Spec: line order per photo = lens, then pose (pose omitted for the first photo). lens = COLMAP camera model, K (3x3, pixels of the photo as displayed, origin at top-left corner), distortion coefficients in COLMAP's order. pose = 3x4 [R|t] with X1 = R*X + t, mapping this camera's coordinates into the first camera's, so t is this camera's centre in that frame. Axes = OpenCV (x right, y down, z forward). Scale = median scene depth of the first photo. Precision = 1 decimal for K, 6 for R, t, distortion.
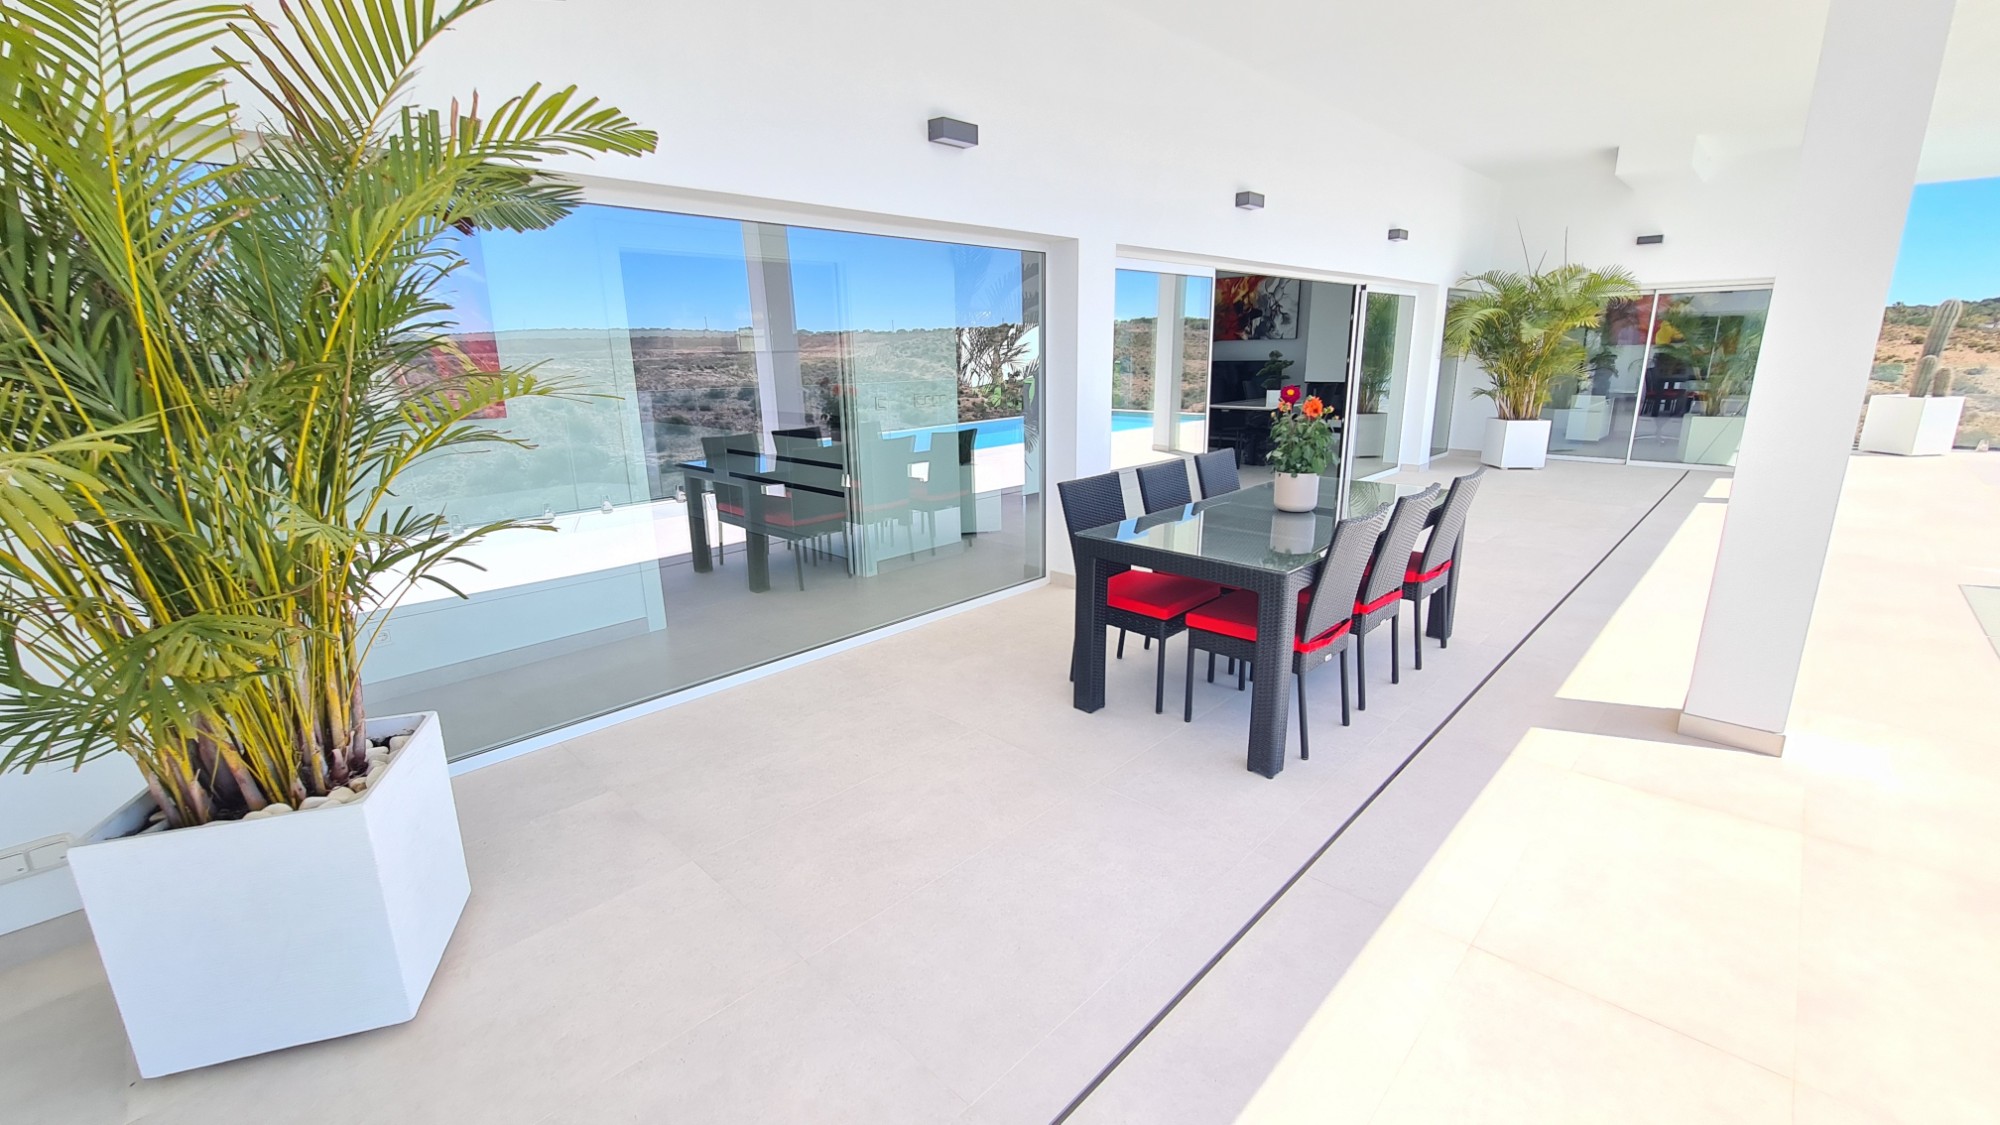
lens RADIAL K [[815.2, 0, 999.2], [0, 815.2, 564.3], [0, 0, 1]] dist [-0.007360, -0.000268]
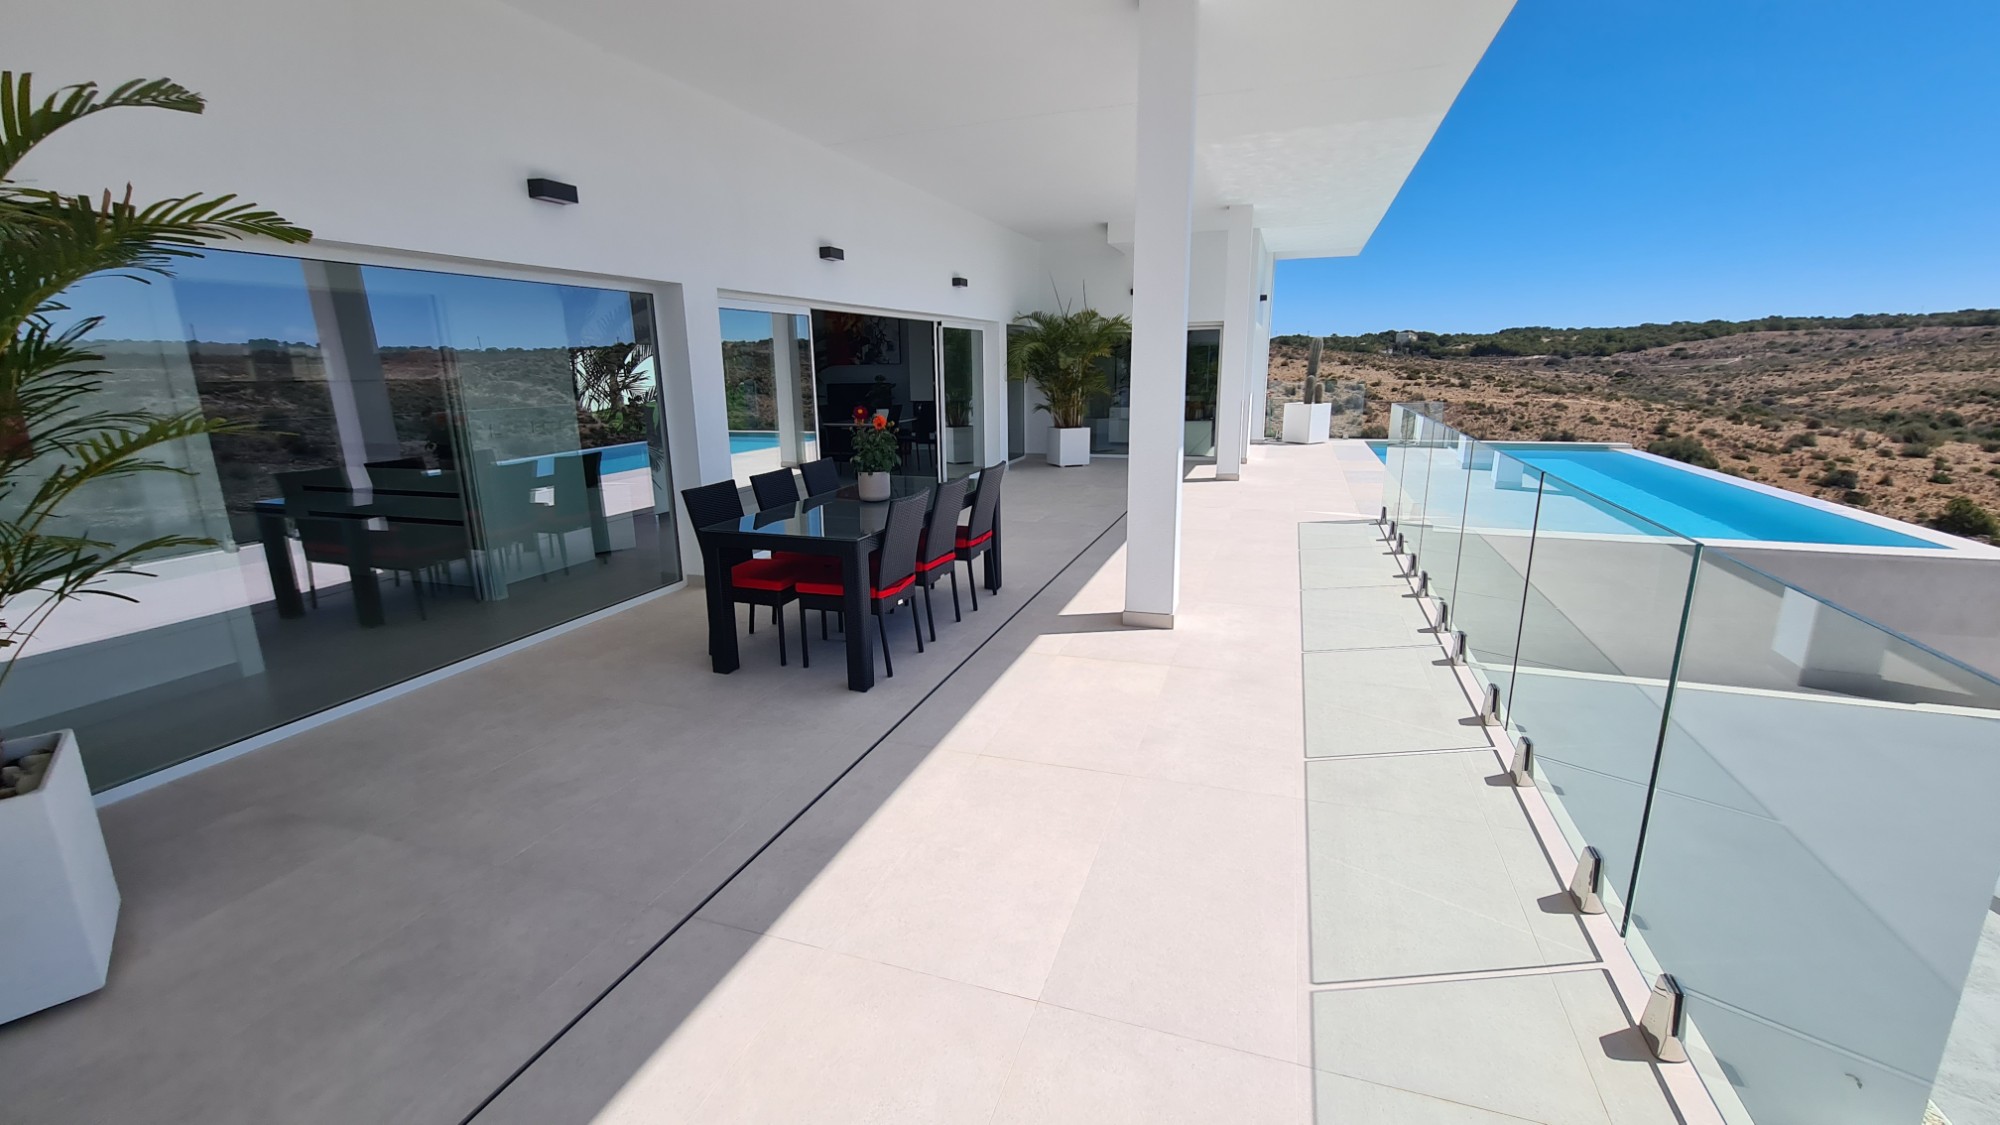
lens RADIAL K [[813.4, 0, 988.2], [0, 813.4, 558.7], [0, 0, 1]] dist [-0.004006, -0.000398]
pose [[0.913399, -0.093599, 0.396159, 0.000927], [0.105571, 0.994376, -0.008472, 0.035224], [-0.393138, 0.049561, 0.918143, -0.167332]]
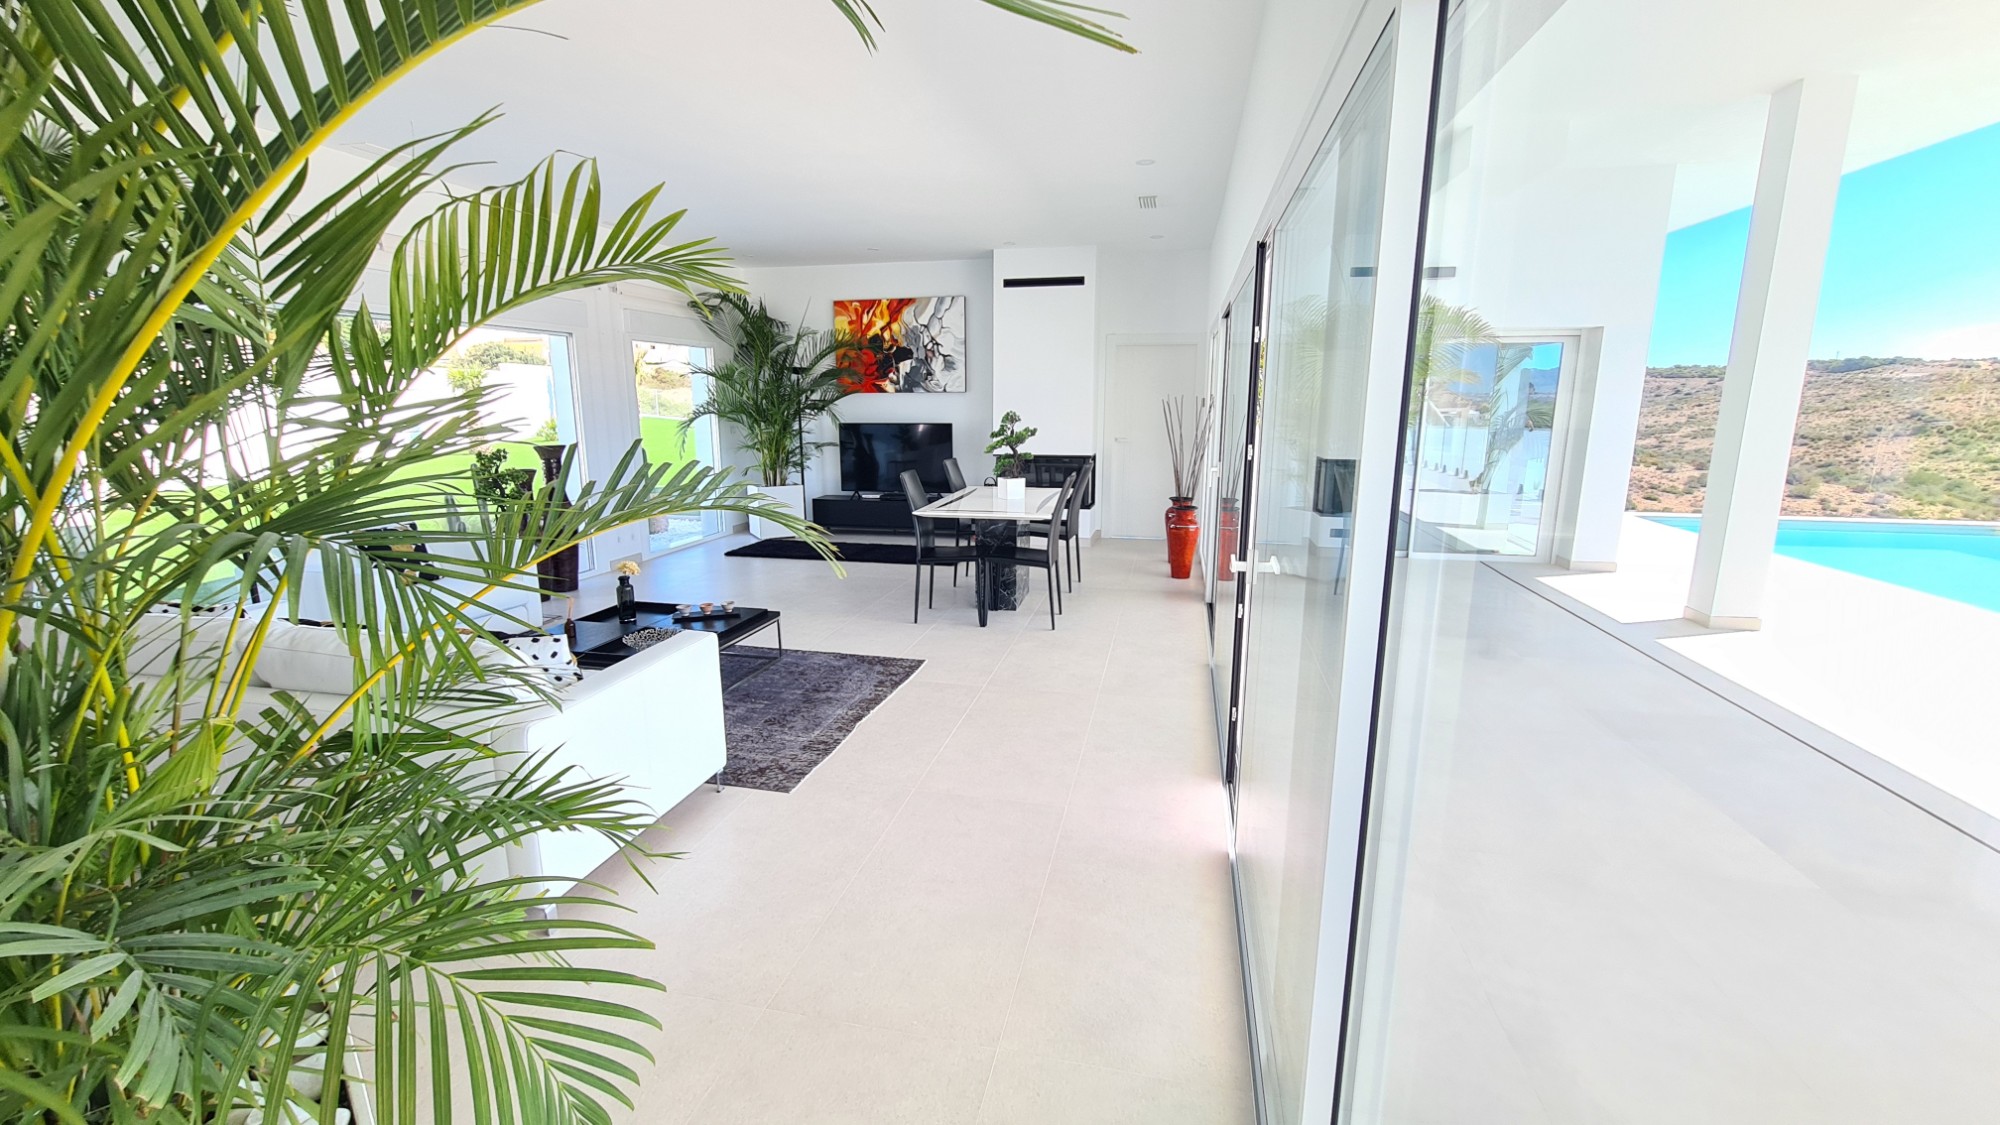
lens RADIAL K [[813.4, 0, 988.2], [0, 813.4, 558.7], [0, 0, 1]] dist [-0.004006, -0.000398]
pose [[0.859151, -0.084054, 0.504772, 0.044008], [0.117090, 0.992539, -0.034017, -0.234510], [-0.498146, 0.088329, 0.862582, 0.860871]]
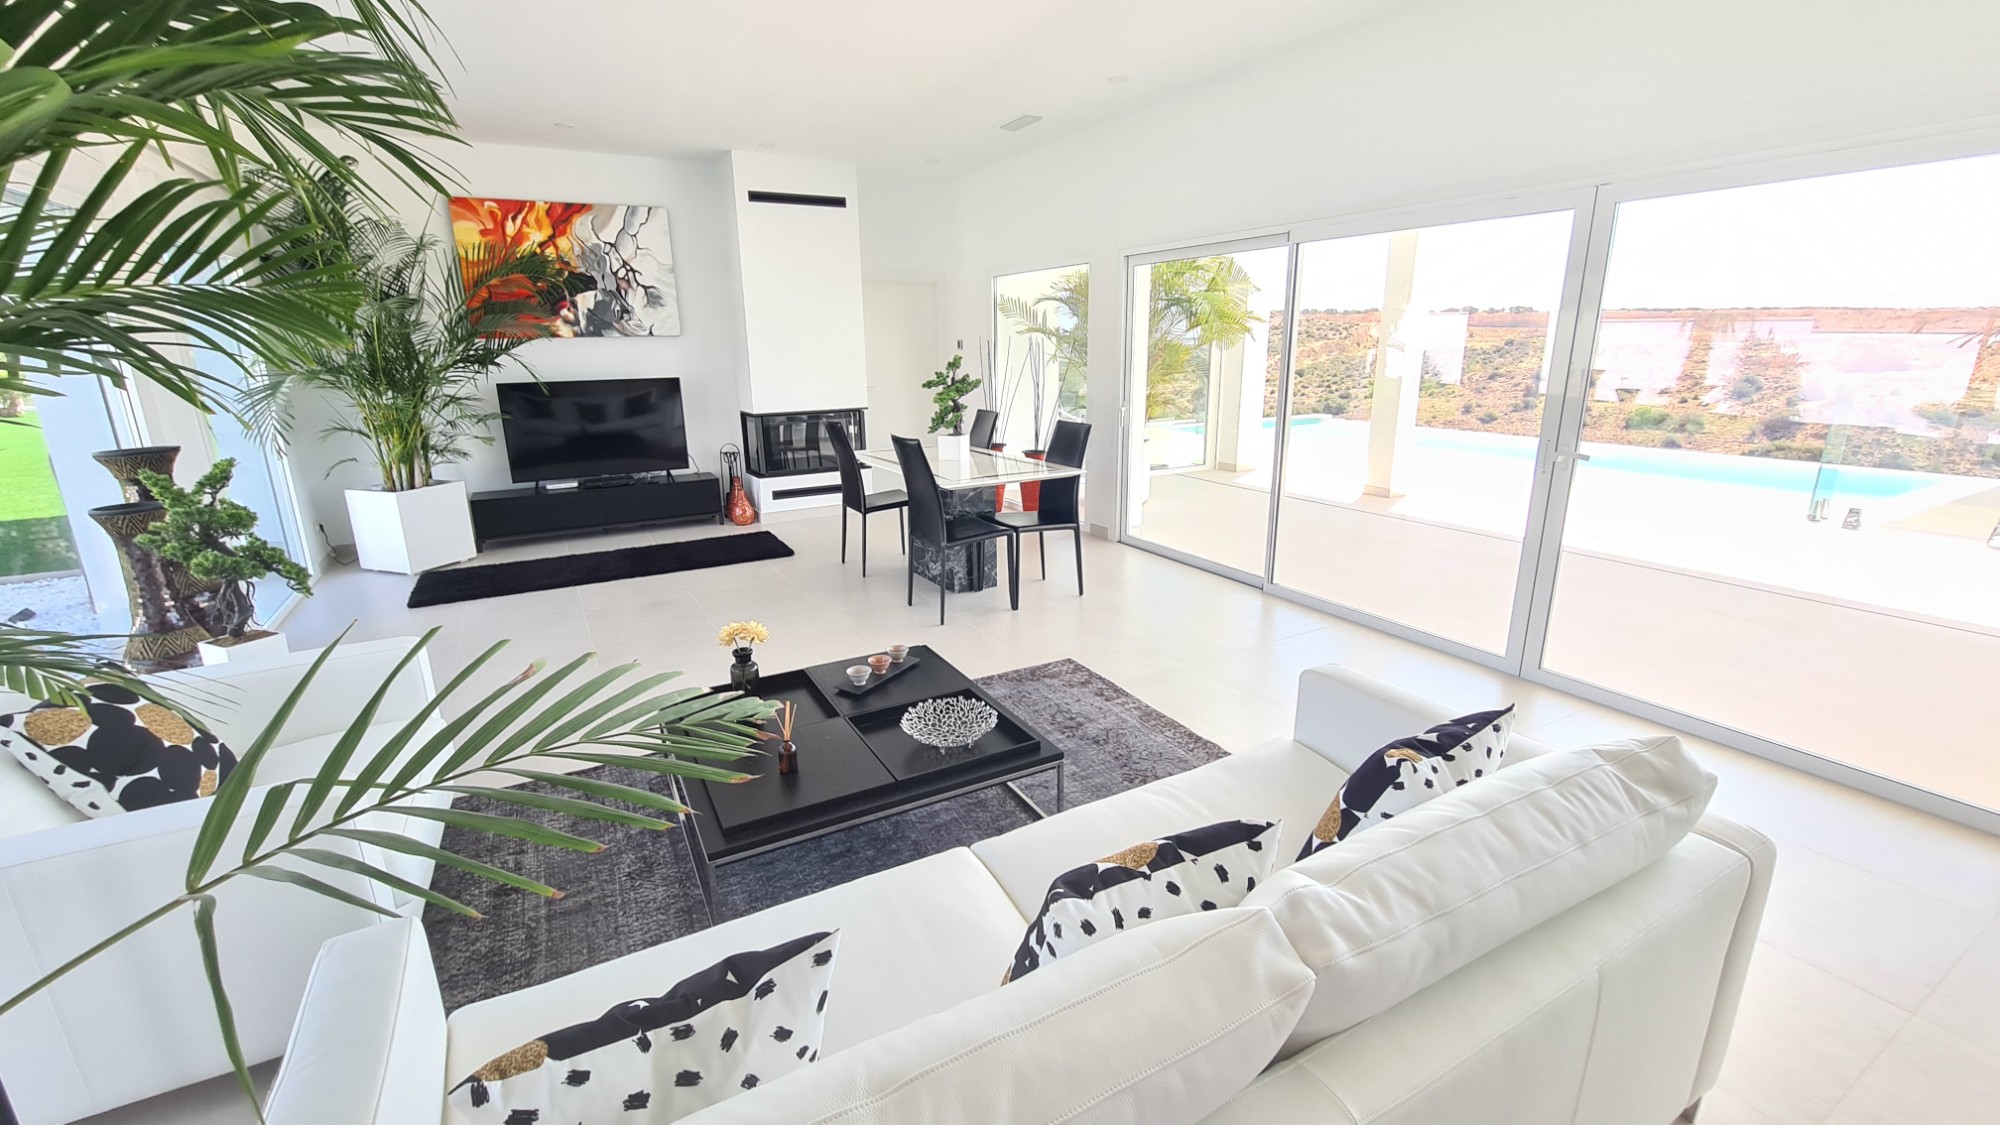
lens RADIAL K [[813.4, 0, 988.2], [0, 813.4, 558.7], [0, 0, 1]] dist [-0.004006, -0.000398]
pose [[0.291826, -0.236075, 0.926880, -0.220520], [0.250494, 0.954102, 0.164141, -0.368591], [-0.923087, 0.184277, 0.337567, 1.394842]]
